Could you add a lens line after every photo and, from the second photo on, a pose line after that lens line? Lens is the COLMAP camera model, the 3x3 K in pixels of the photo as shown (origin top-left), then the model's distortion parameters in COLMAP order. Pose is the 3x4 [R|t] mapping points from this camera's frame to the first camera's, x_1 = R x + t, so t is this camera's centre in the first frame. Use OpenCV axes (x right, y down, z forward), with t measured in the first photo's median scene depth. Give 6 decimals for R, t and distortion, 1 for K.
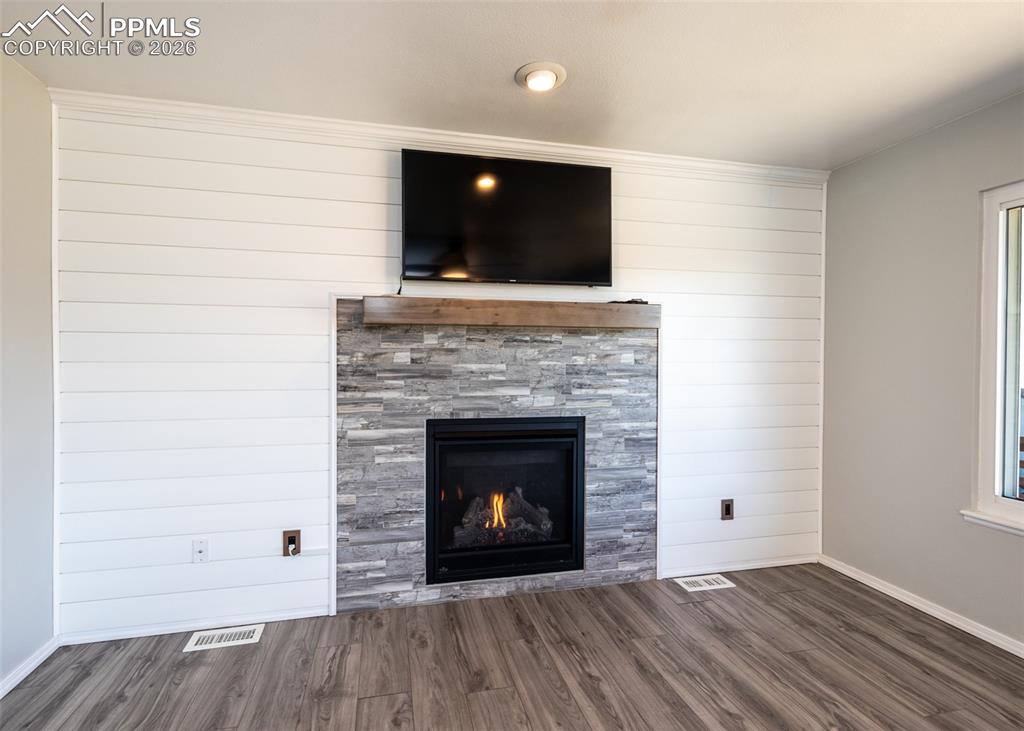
lens RADIAL K [[516.0, 0, 517.6], [0, 516.0, 359.3], [0, 0, 1]] dist [-0.000183, 0.000089]
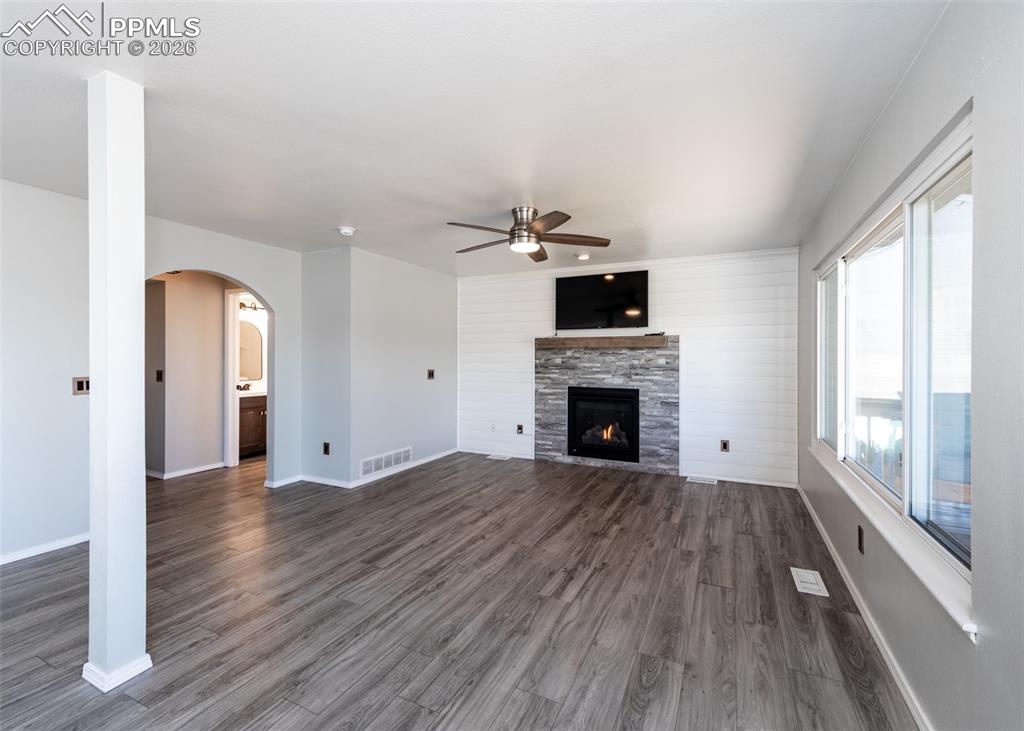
lens RADIAL K [[436.3, 0, 513.9], [0, 436.3, 342.3], [0, 0, 1]] dist [-0.000465, -0.000338]
pose [[0.775568, -0.024281, -0.630797, 0.889375], [-0.003886, 0.999057, -0.043233, -0.000081], [0.631252, 0.035981, 0.774743, -0.722824]]
